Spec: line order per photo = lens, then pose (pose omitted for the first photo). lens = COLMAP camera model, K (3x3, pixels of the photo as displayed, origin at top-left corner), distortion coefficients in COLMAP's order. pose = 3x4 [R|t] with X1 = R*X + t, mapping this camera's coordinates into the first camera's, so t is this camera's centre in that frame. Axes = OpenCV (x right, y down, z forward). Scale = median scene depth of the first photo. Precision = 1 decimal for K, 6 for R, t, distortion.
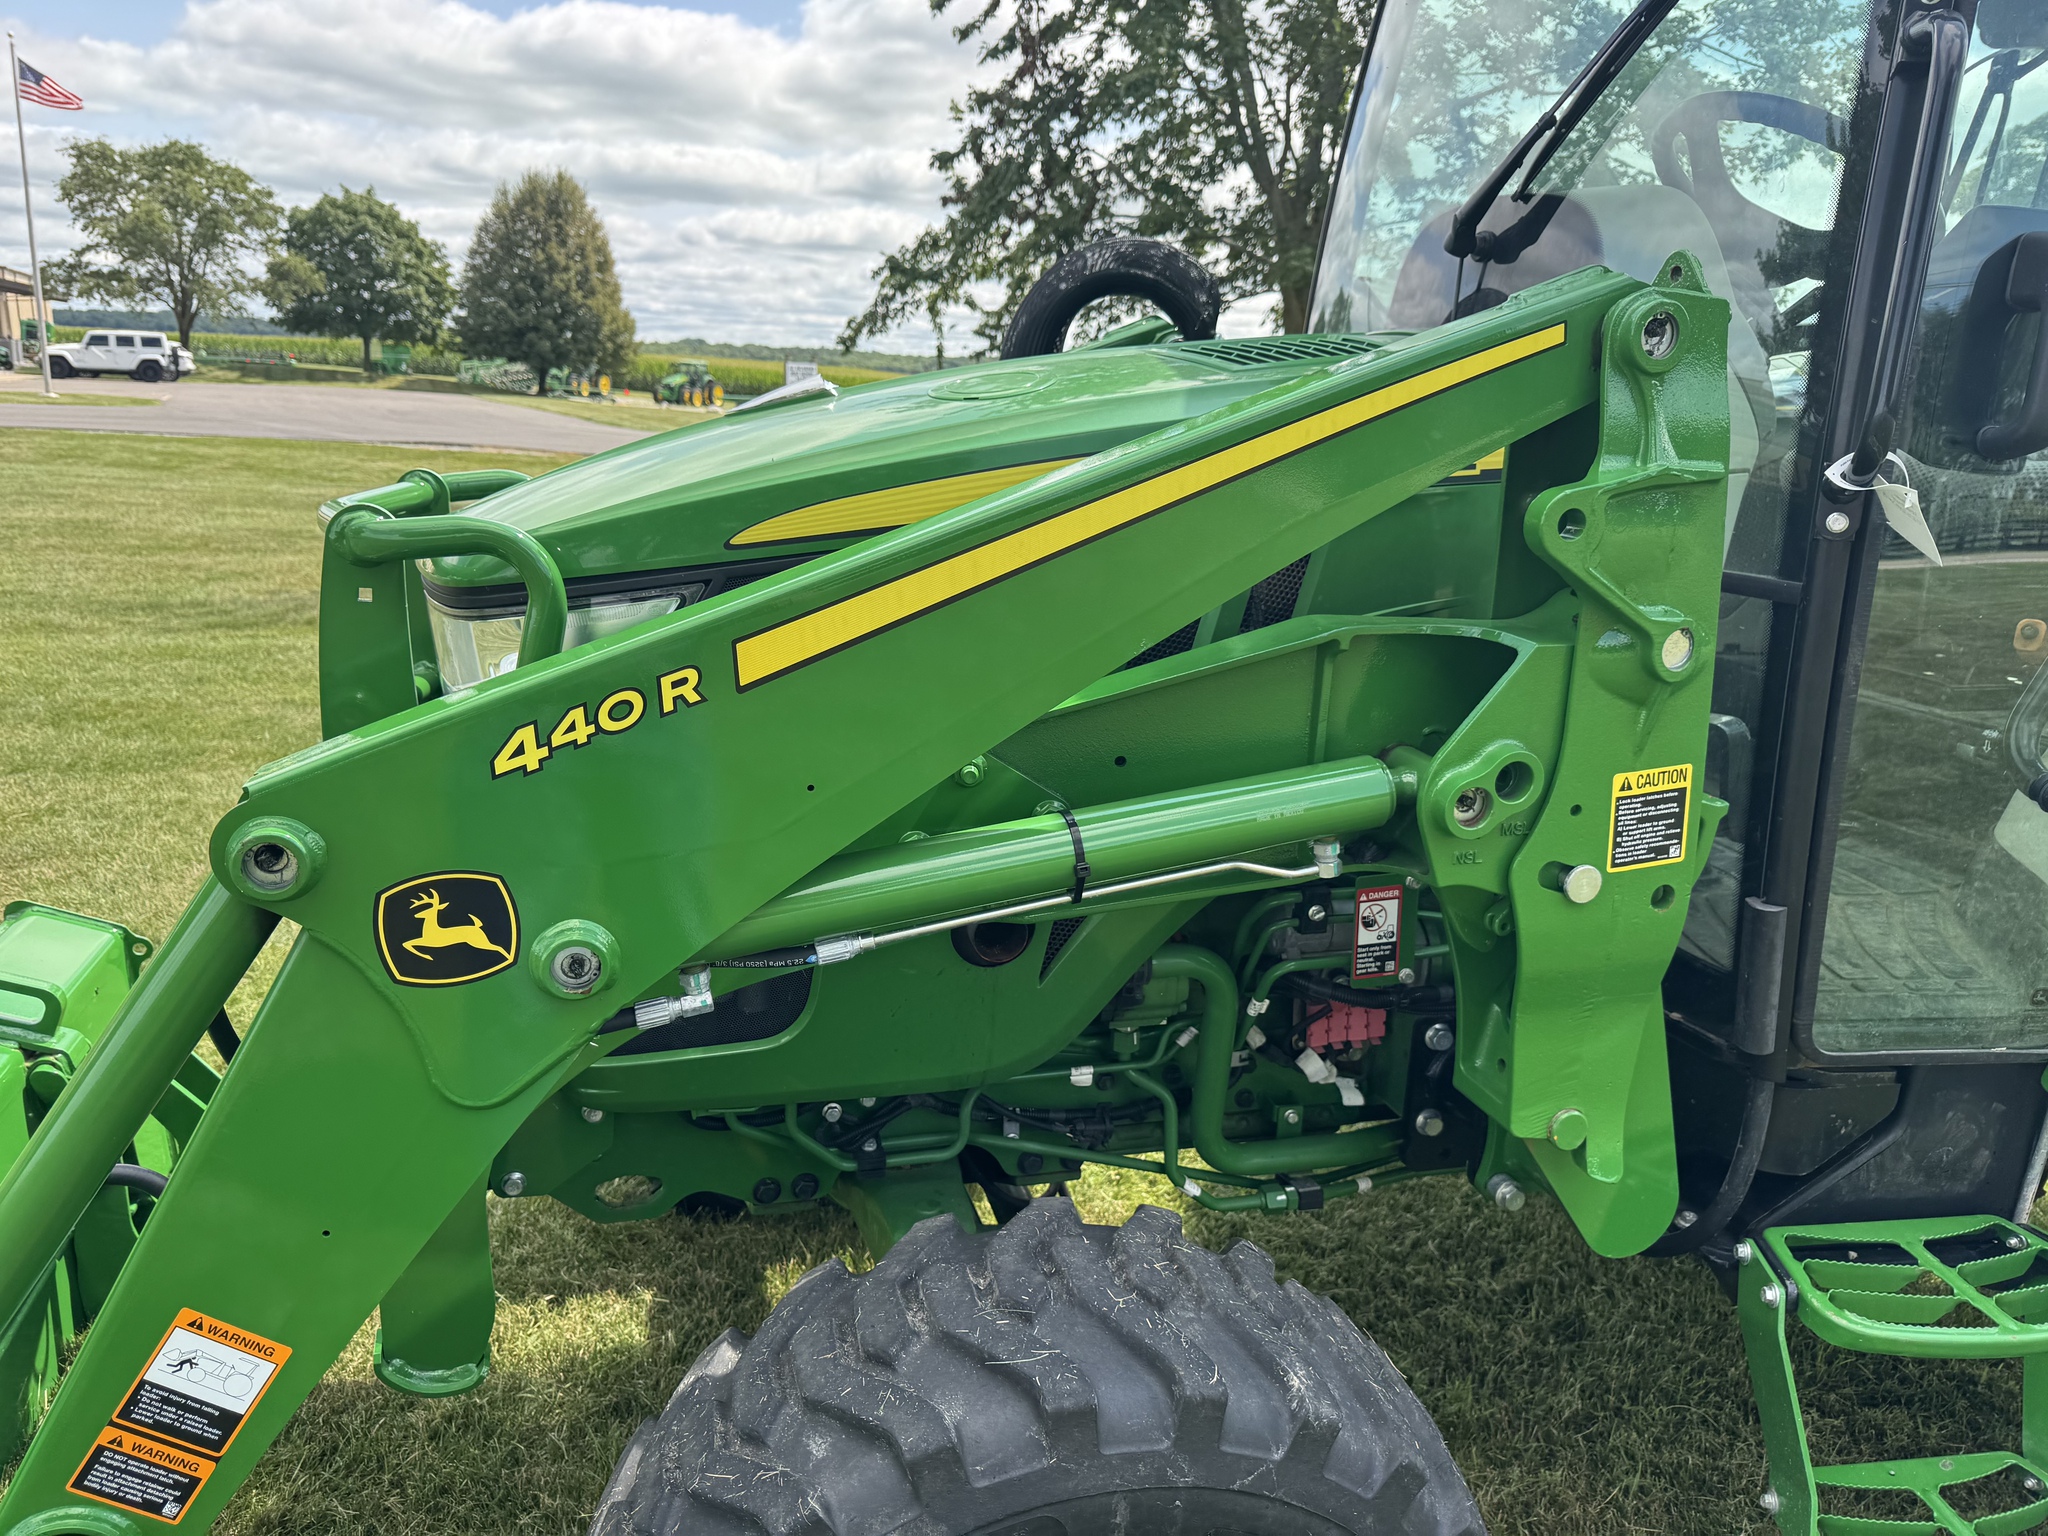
lens RADIAL K [[1466.3, 0, 1024.0], [0, 1466.3, 768.0], [0, 0, 1]] dist [0.028536, -0.042089]
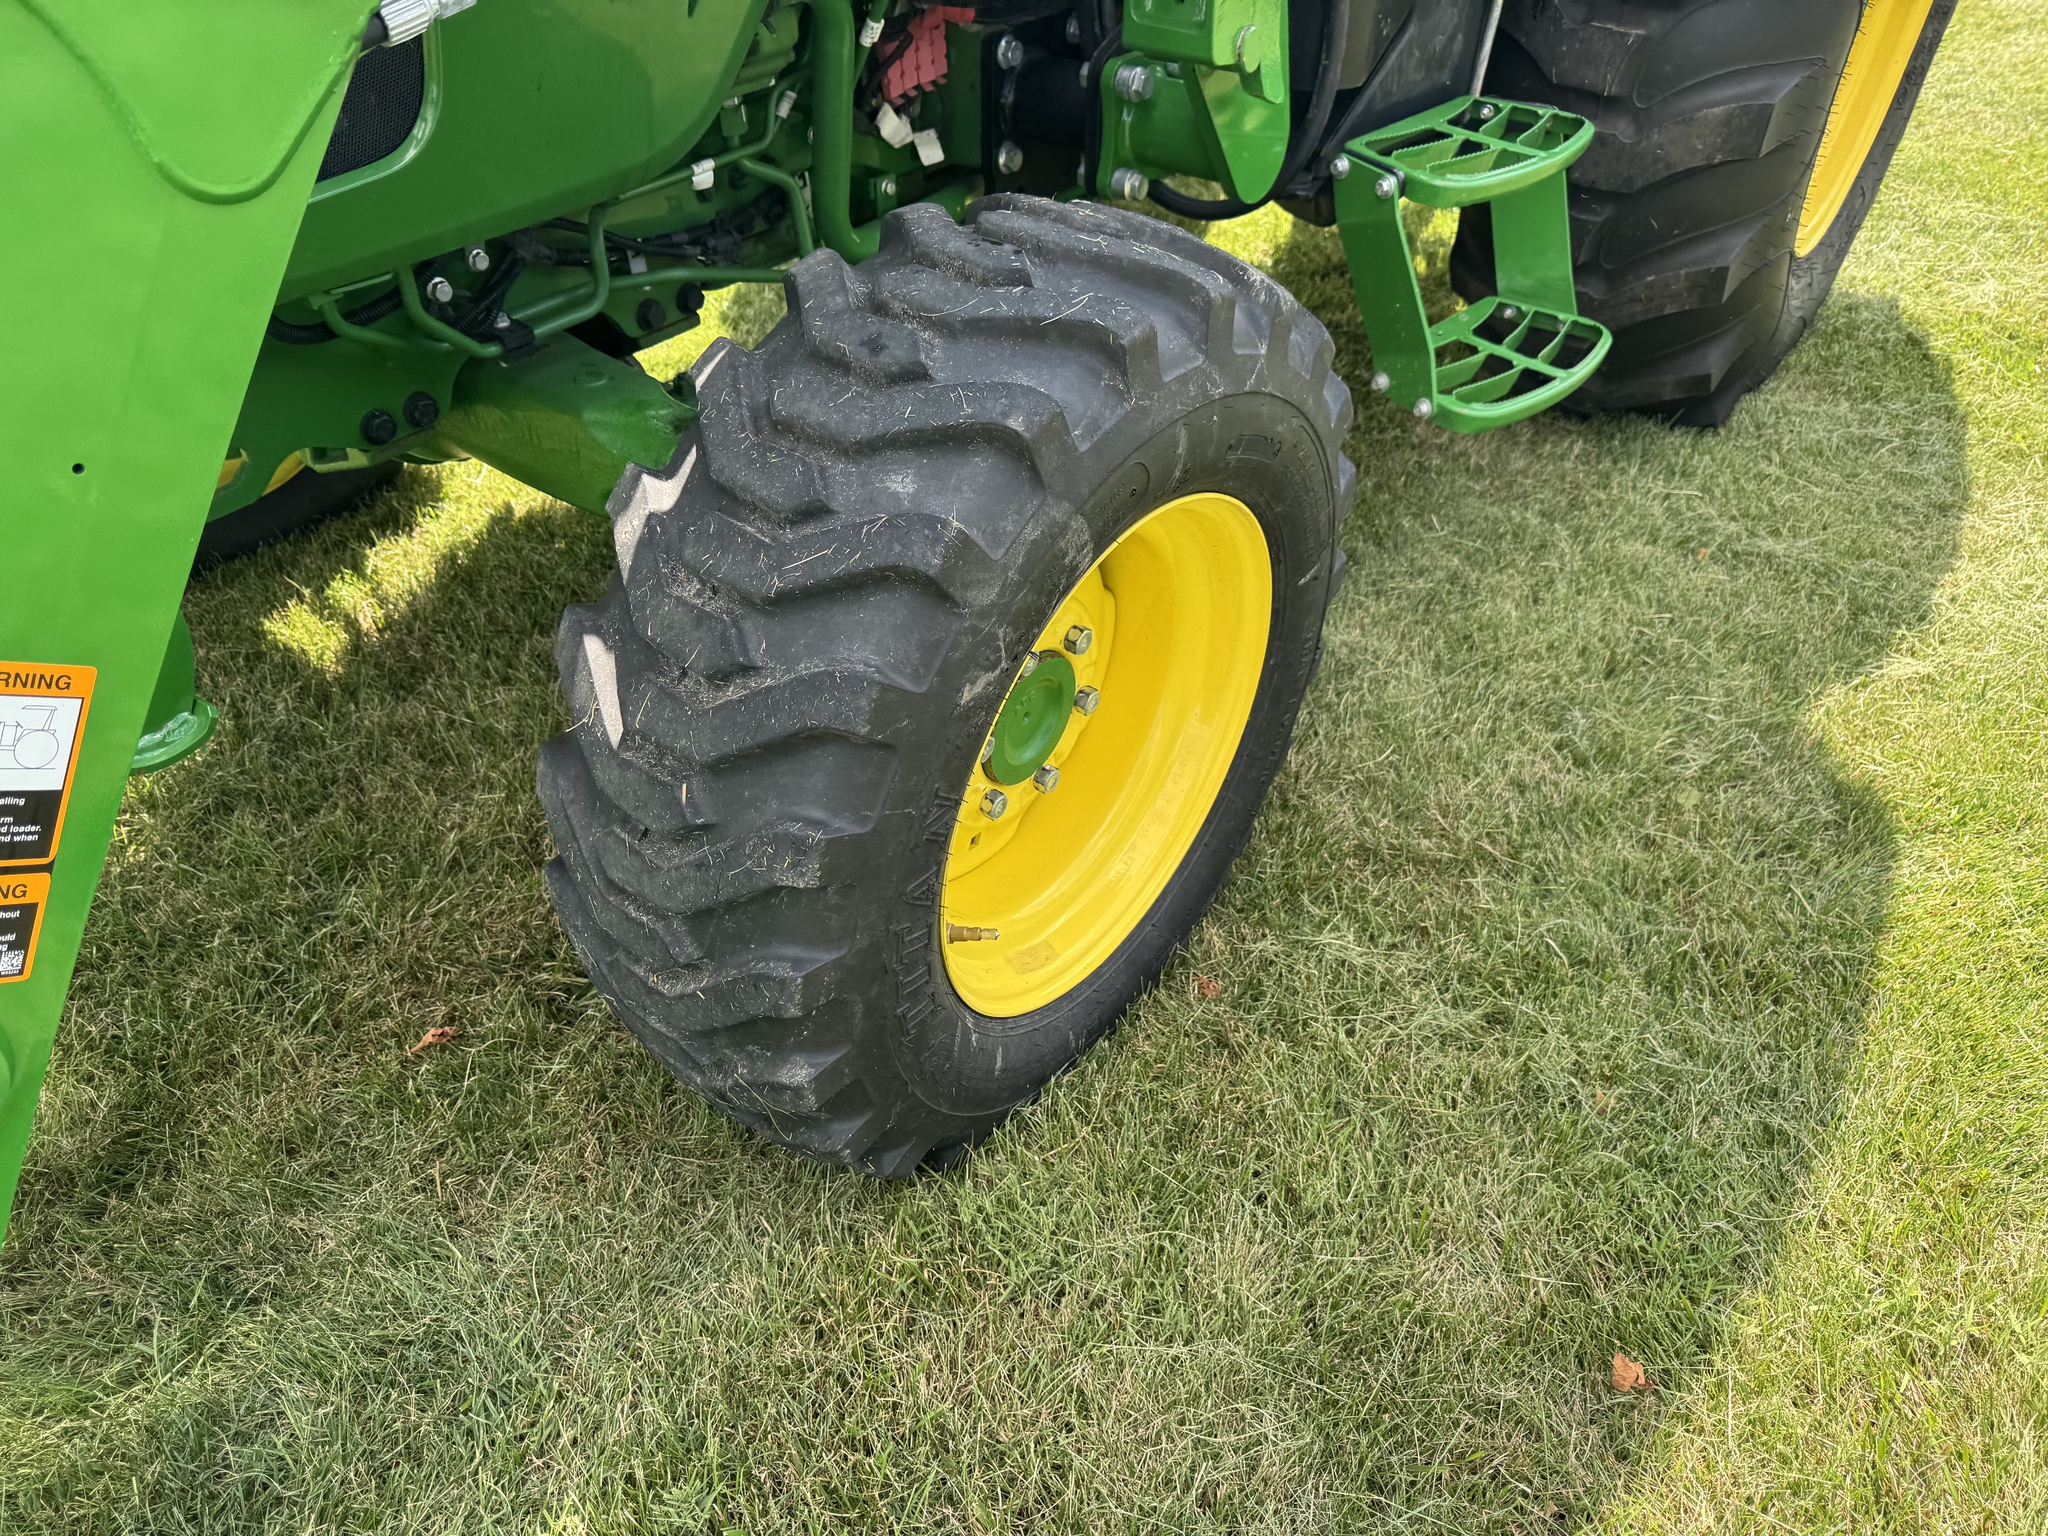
lens RADIAL K [[1418.5, 0, 1024.0], [0, 1418.5, 768.0], [0, 0, 1]] dist [0.010389, 0.001775]
pose [[0.785098, -0.422704, 0.452706, -0.015522], [0.176442, 0.853264, 0.490724, 0.006432], [-0.593709, -0.305390, 0.744478, 0.009225]]
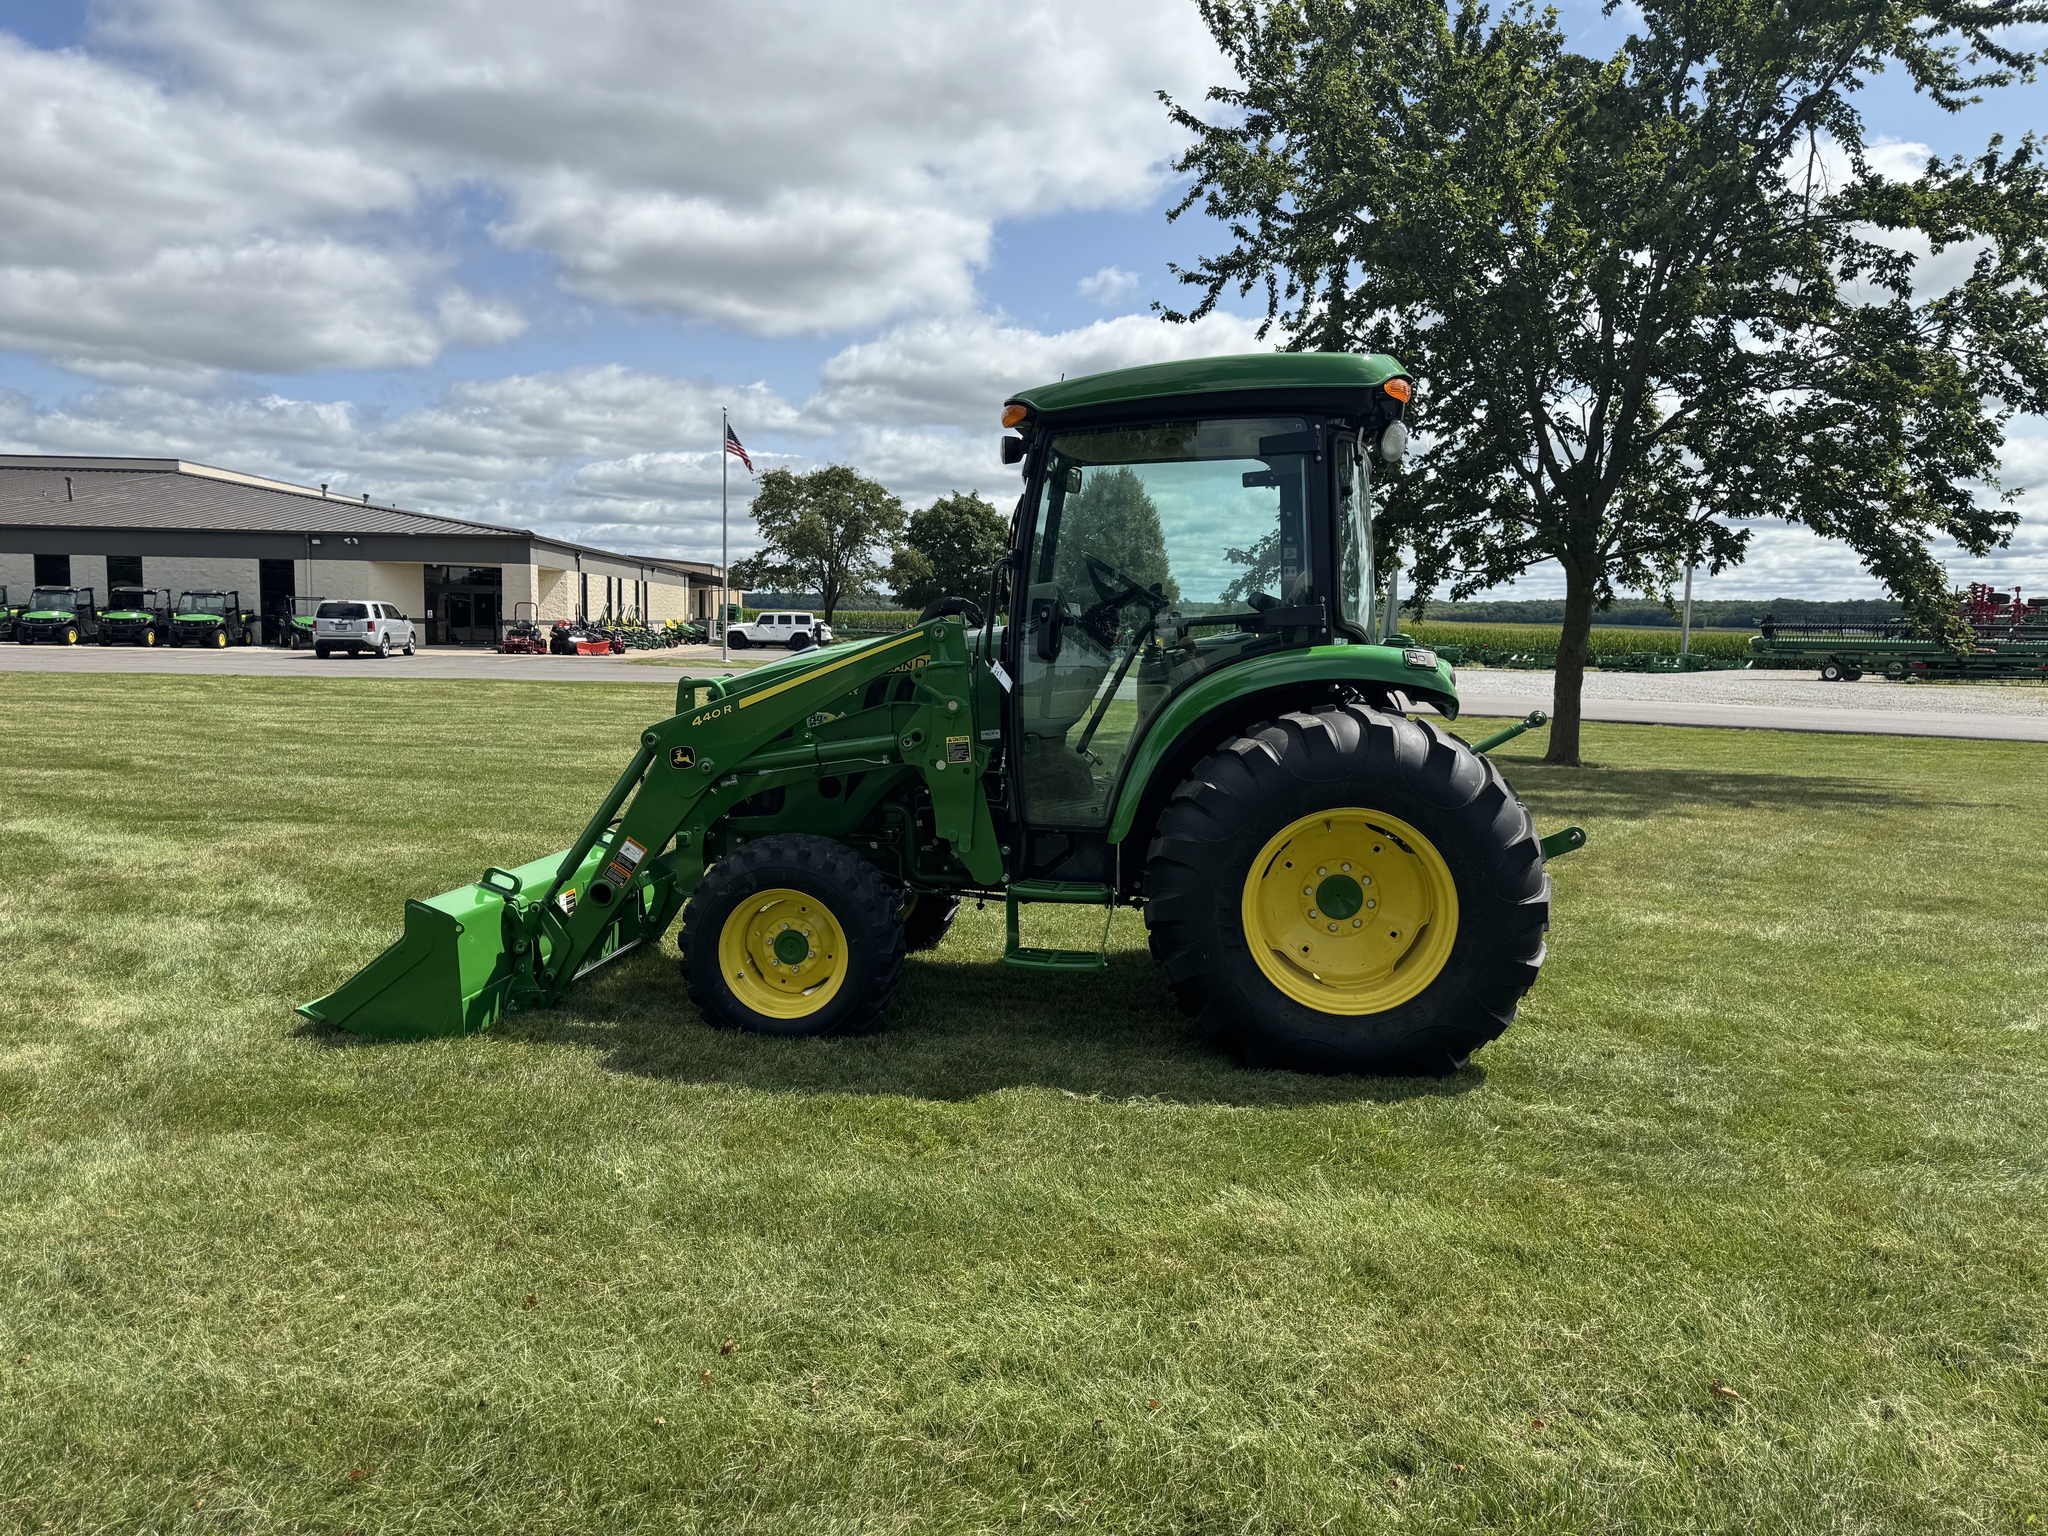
lens RADIAL K [[1501.8, 0, 1024.0], [0, 1501.8, 768.0], [0, 0, 1]] dist [0.047195, -0.040590]
pose [[0.925621, 0.007657, -0.378375, 0.078357], [-0.071544, 0.985308, -0.155080, 0.025786], [0.371628, 0.170616, 0.912569, -0.096105]]
